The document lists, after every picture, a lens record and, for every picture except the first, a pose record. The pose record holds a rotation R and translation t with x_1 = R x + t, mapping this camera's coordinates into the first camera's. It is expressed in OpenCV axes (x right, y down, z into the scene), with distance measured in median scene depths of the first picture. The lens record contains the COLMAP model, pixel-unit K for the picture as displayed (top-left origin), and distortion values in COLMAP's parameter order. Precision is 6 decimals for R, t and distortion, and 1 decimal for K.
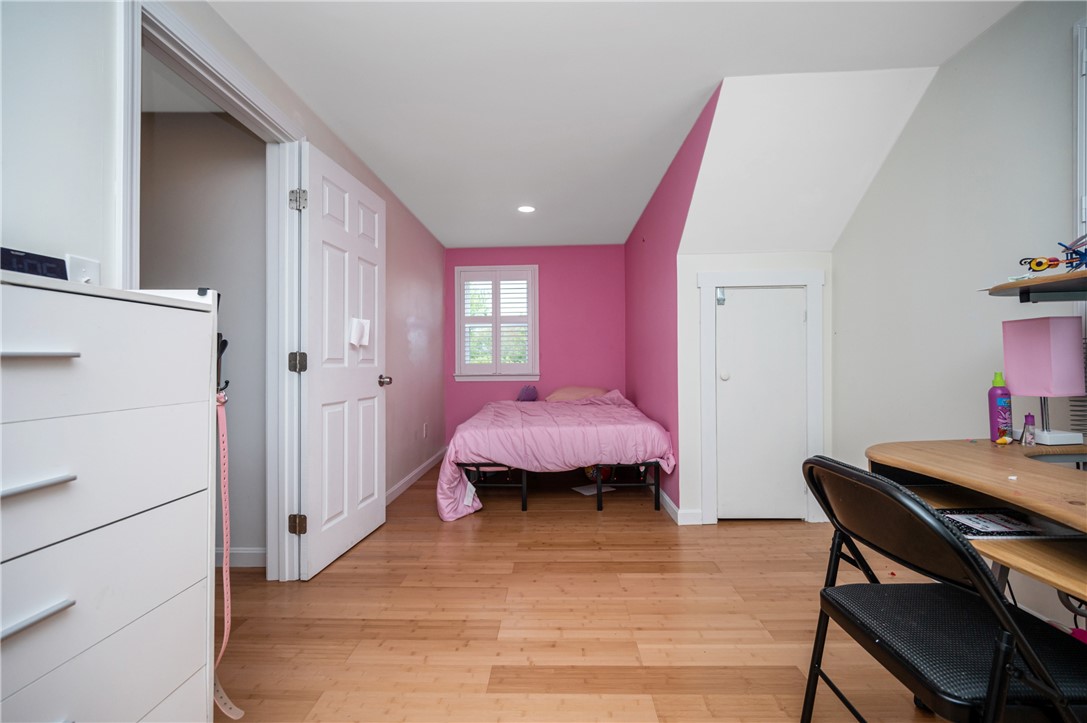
lens RADIAL K [[438.1, 0, 540.5], [0, 438.1, 356.9], [0, 0, 1]] dist [-0.000403, -0.000350]
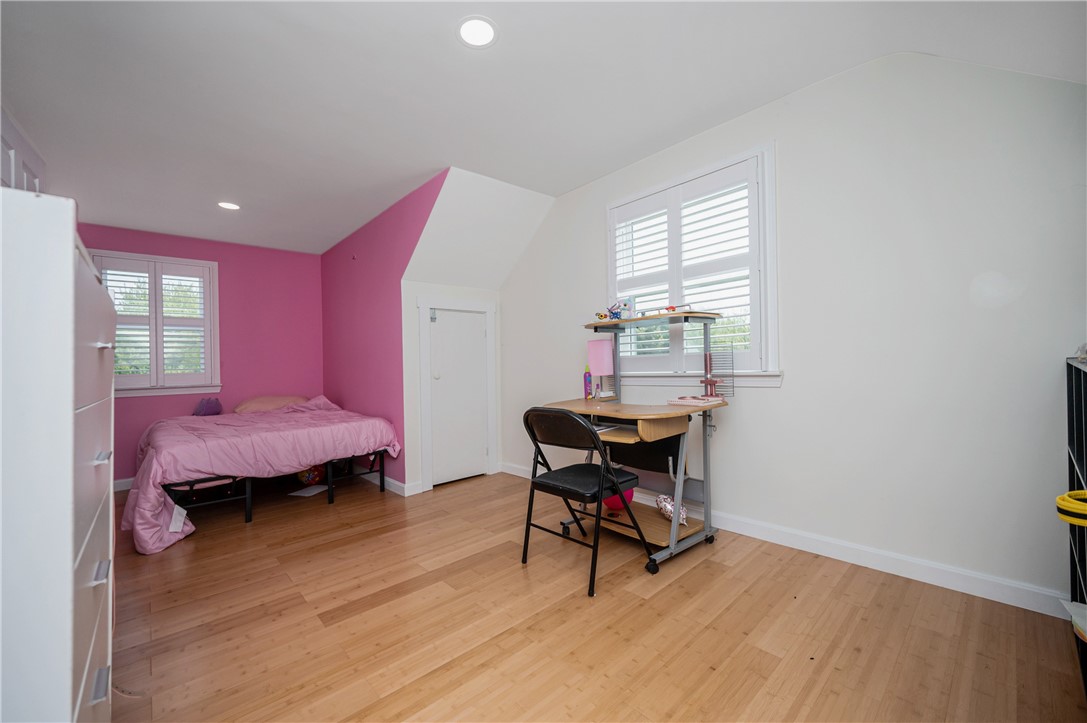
lens RADIAL K [[435.7, 0, 545.0], [0, 435.7, 365.0], [0, 0, 1]] dist [0.003681, 0.000536]
pose [[0.709865, -0.011055, 0.704251, -0.273071], [0.014922, 0.999888, 0.000655, 0.014680], [-0.704180, 0.010044, 0.709951, -0.163479]]
